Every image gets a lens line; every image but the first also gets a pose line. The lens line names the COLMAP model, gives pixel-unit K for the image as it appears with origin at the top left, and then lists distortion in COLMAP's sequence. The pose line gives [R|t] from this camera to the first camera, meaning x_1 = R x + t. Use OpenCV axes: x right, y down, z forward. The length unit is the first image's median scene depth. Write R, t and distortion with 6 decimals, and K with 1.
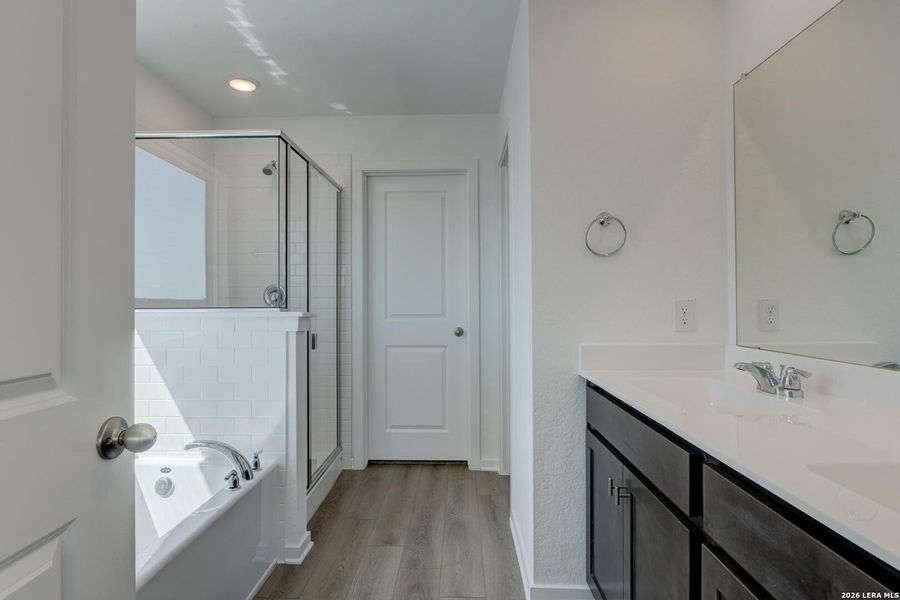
lens RADIAL K [[495.4, 0, 445.6], [0, 495.4, 296.0], [0, 0, 1]] dist [-0.007161, -0.000602]
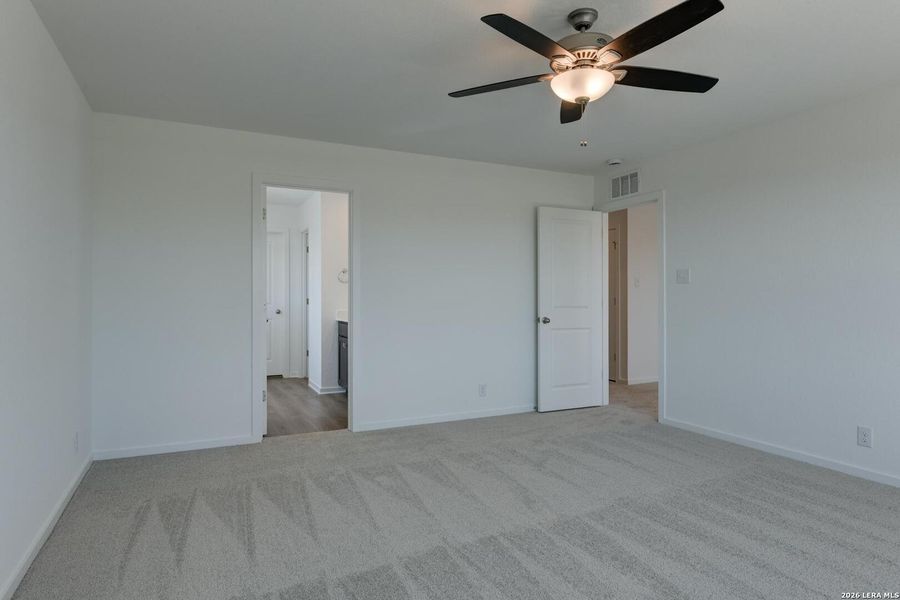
lens RADIAL K [[495.4, 0, 445.6], [0, 495.4, 296.0], [0, 0, 1]] dist [-0.007161, -0.000602]
pose [[0.890121, 0.010070, 0.455612, -0.505687], [-0.012645, 0.999917, 0.002604, -0.010174], [-0.455548, -0.008079, 0.890175, -1.958933]]
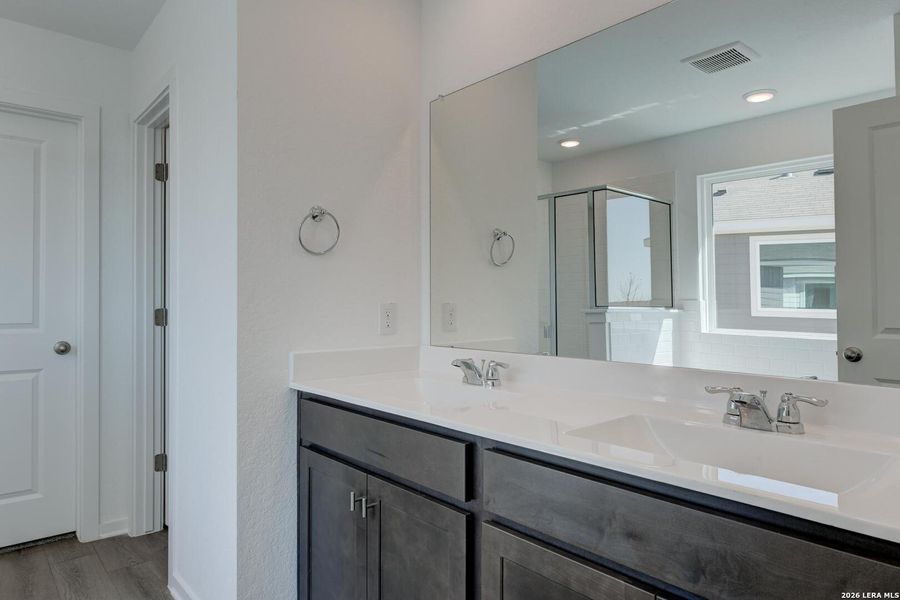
lens RADIAL K [[563.8, 0, 480.7], [0, 563.8, 297.6], [0, 0, 1]] dist [-0.003031, -0.000406]
pose [[0.715740, 0.010865, 0.698282, -0.186784], [-0.008732, 0.999940, -0.006609, 0.002978], [-0.698312, -0.001367, 0.715792, 0.048930]]
